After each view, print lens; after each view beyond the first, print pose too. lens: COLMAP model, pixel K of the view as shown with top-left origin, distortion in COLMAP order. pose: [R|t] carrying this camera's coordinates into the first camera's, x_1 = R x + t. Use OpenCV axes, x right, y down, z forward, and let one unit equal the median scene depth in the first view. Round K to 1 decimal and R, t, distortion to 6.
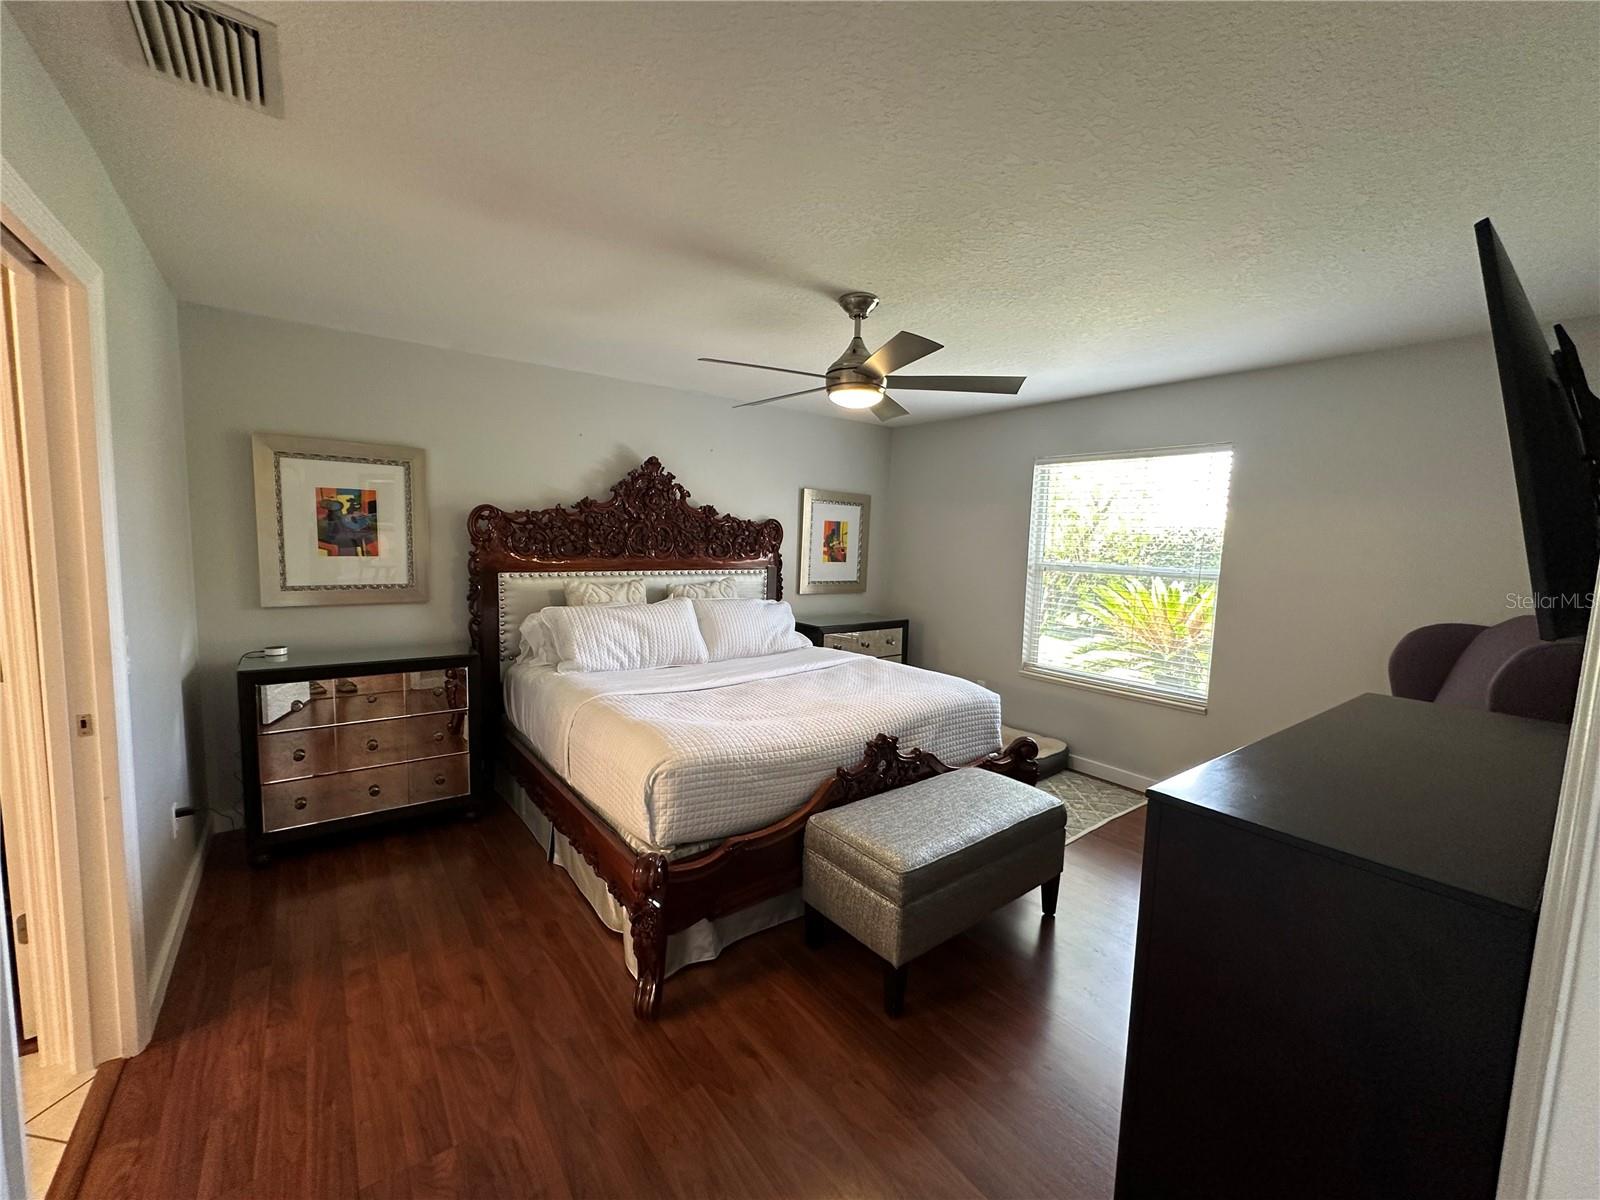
lens RADIAL K [[637.9, 0, 806.2], [0, 637.9, 602.4], [0, 0, 1]] dist [-0.001711, 0.000344]
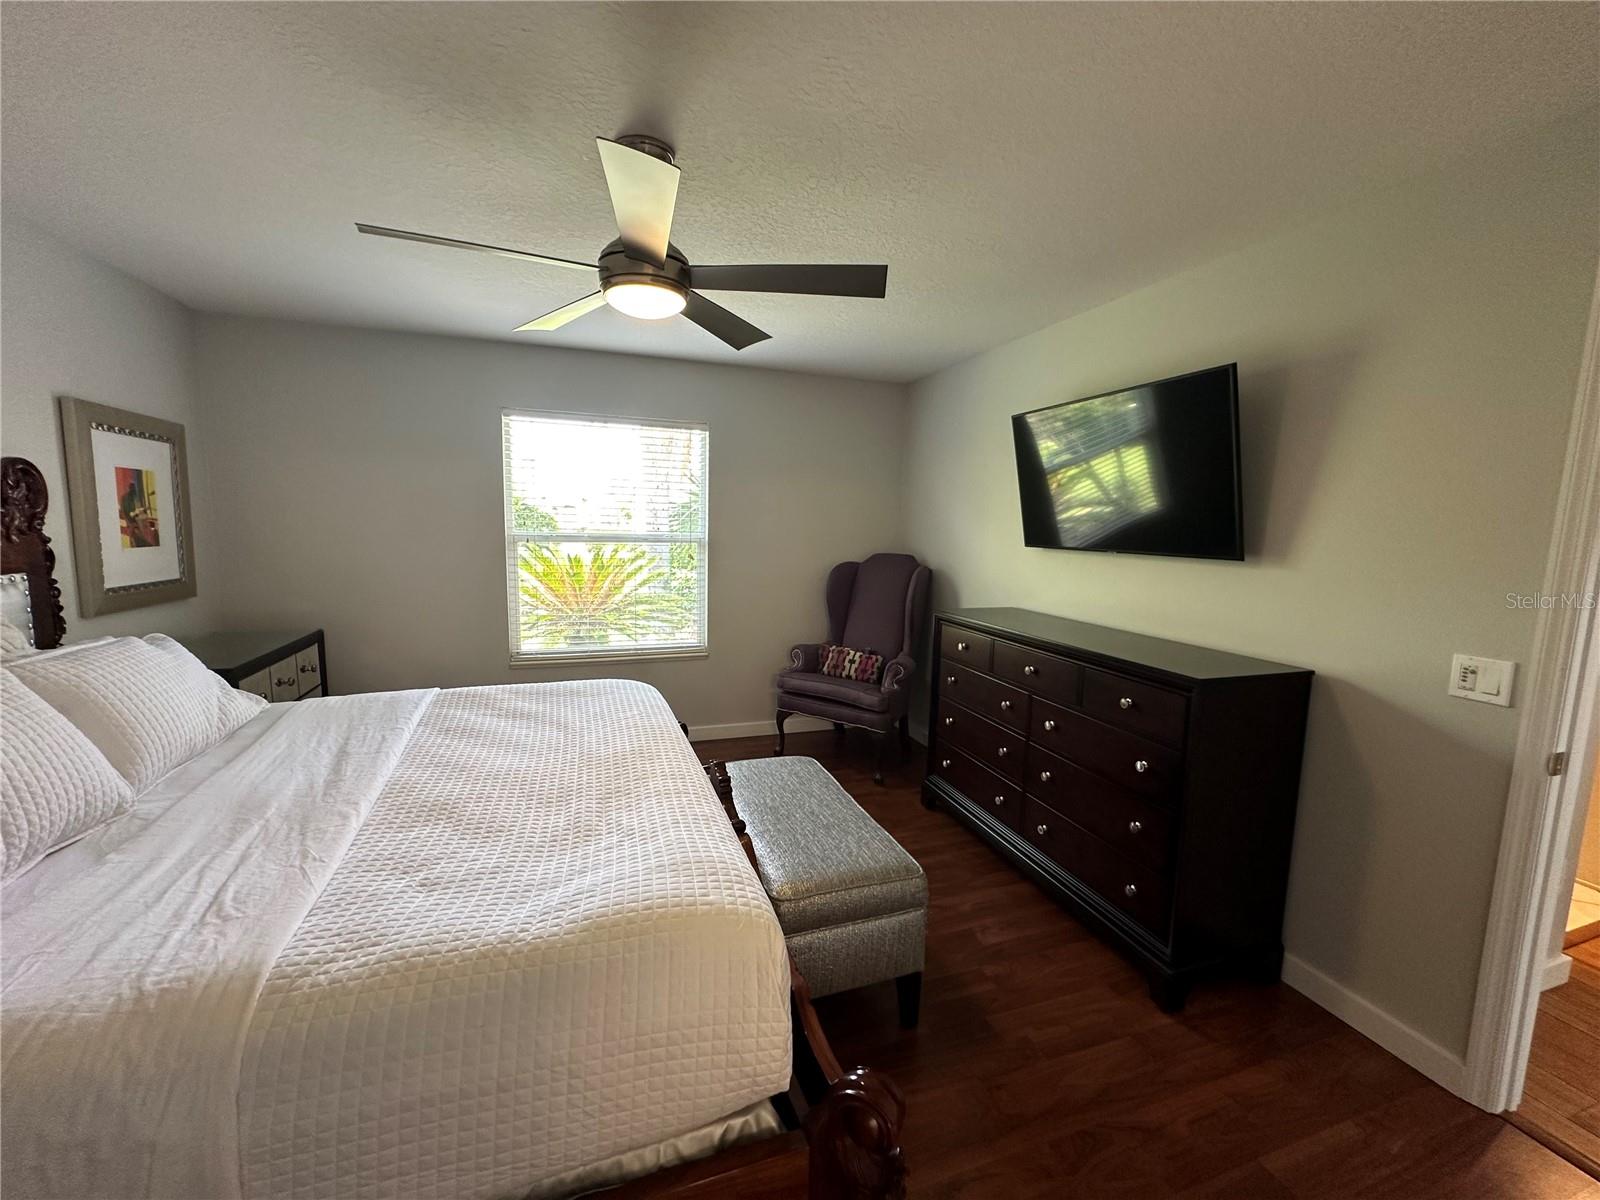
lens RADIAL K [[637.9, 0, 808.2], [0, 637.9, 597.7], [0, 0, 1]] dist [-0.001711, 0.000344]
pose [[0.312265, -0.136868, 0.940084, -0.284672], [0.078975, 0.989882, 0.117885, -0.041265], [-0.946707, 0.037432, 0.319915, 0.319850]]
